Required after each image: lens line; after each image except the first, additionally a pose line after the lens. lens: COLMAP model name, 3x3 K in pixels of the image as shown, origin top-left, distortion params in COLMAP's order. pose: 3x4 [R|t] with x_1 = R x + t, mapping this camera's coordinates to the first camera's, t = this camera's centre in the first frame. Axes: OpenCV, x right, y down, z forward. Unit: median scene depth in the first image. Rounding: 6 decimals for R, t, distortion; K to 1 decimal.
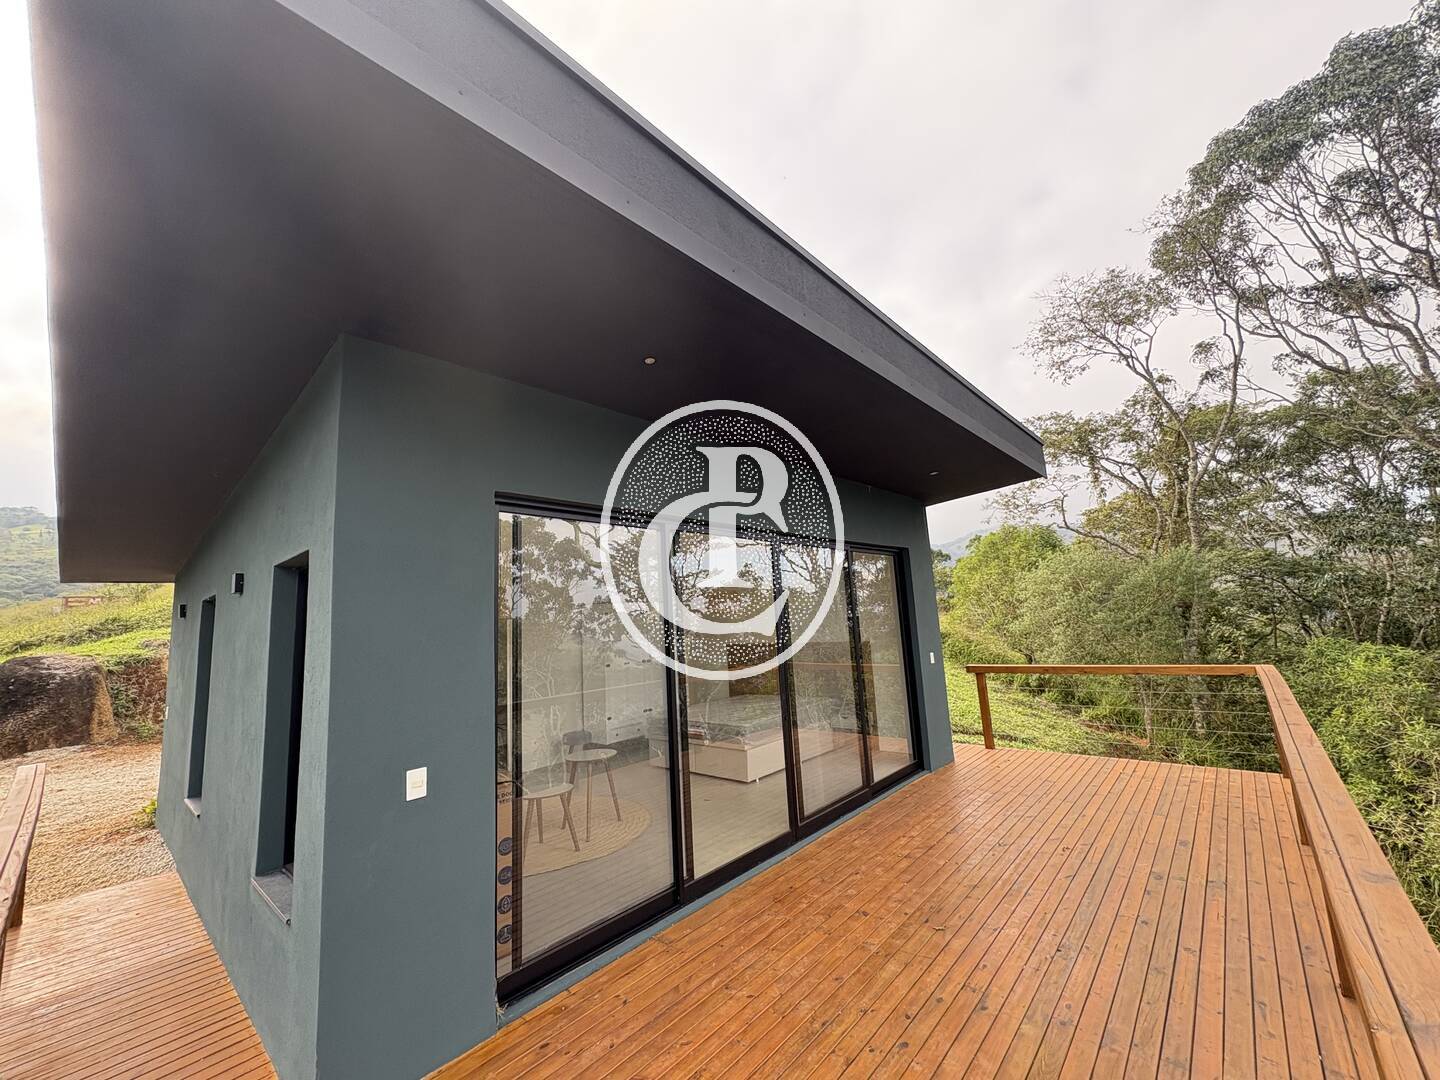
lens RADIAL K [[570.1, 0, 716.8], [0, 570.1, 532.2], [0, 0, 1]] dist [-0.000198, 0.000086]
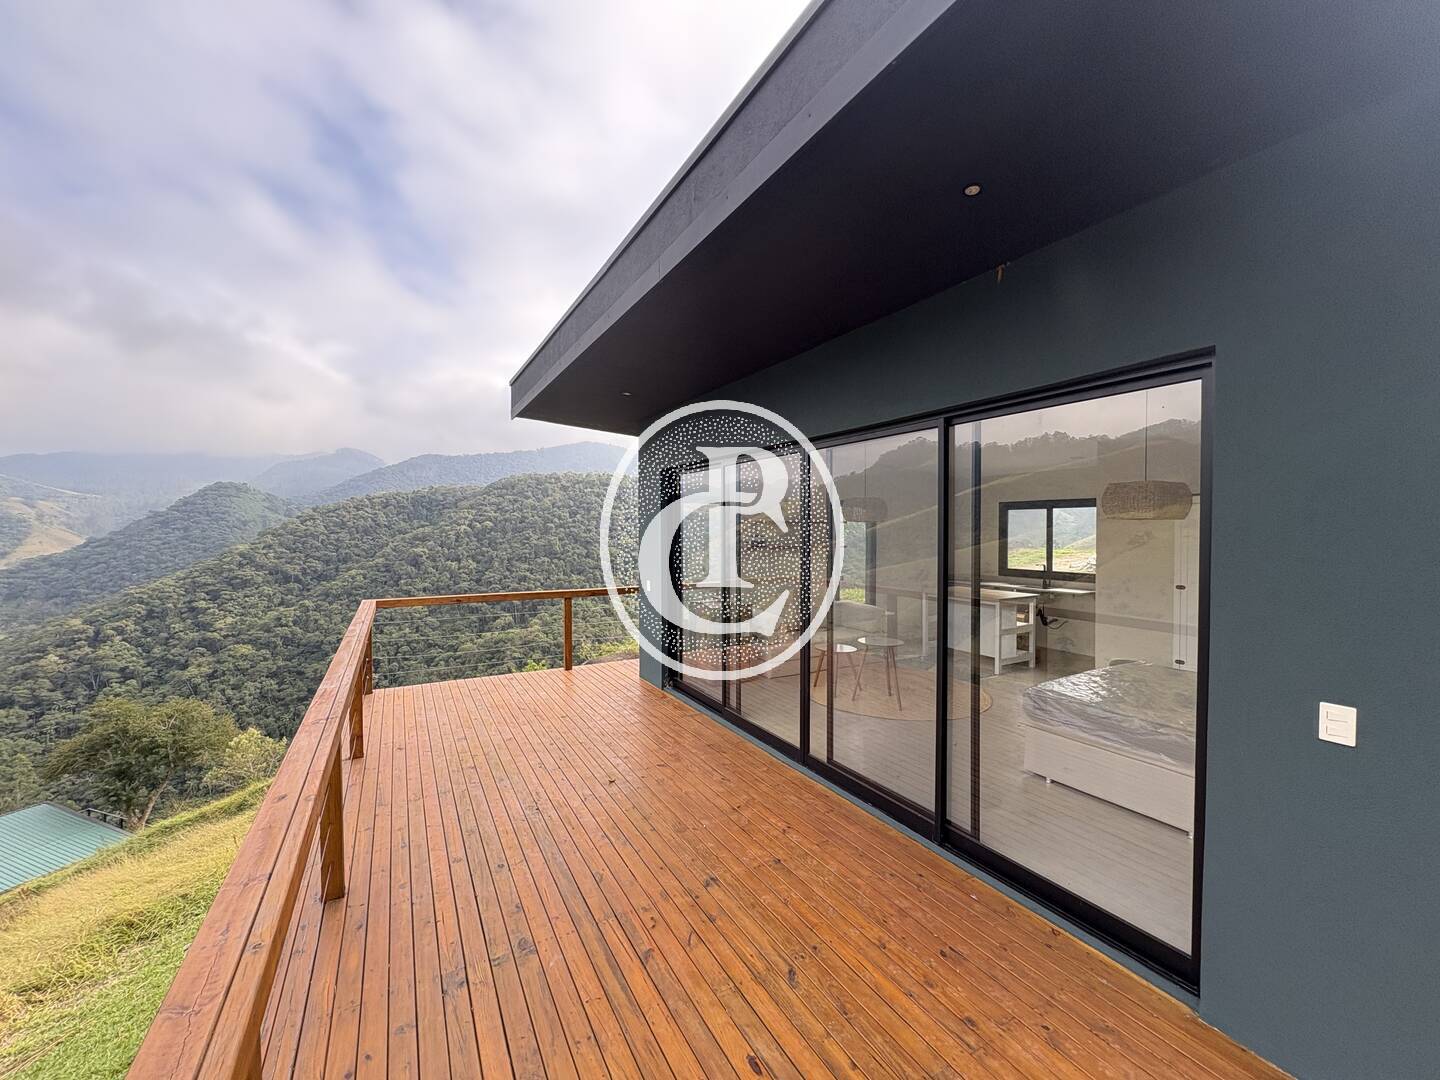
lens RADIAL K [[572.5, 0, 720.0], [0, 572.5, 540.0], [0, 0, 1]] dist [-0.000663, 0.000026]
pose [[-0.316271, 0.070953, -0.946012, 0.985490], [0.157785, 0.987244, 0.021295, 0.113278], [0.935455, -0.142532, -0.323432, 1.133167]]
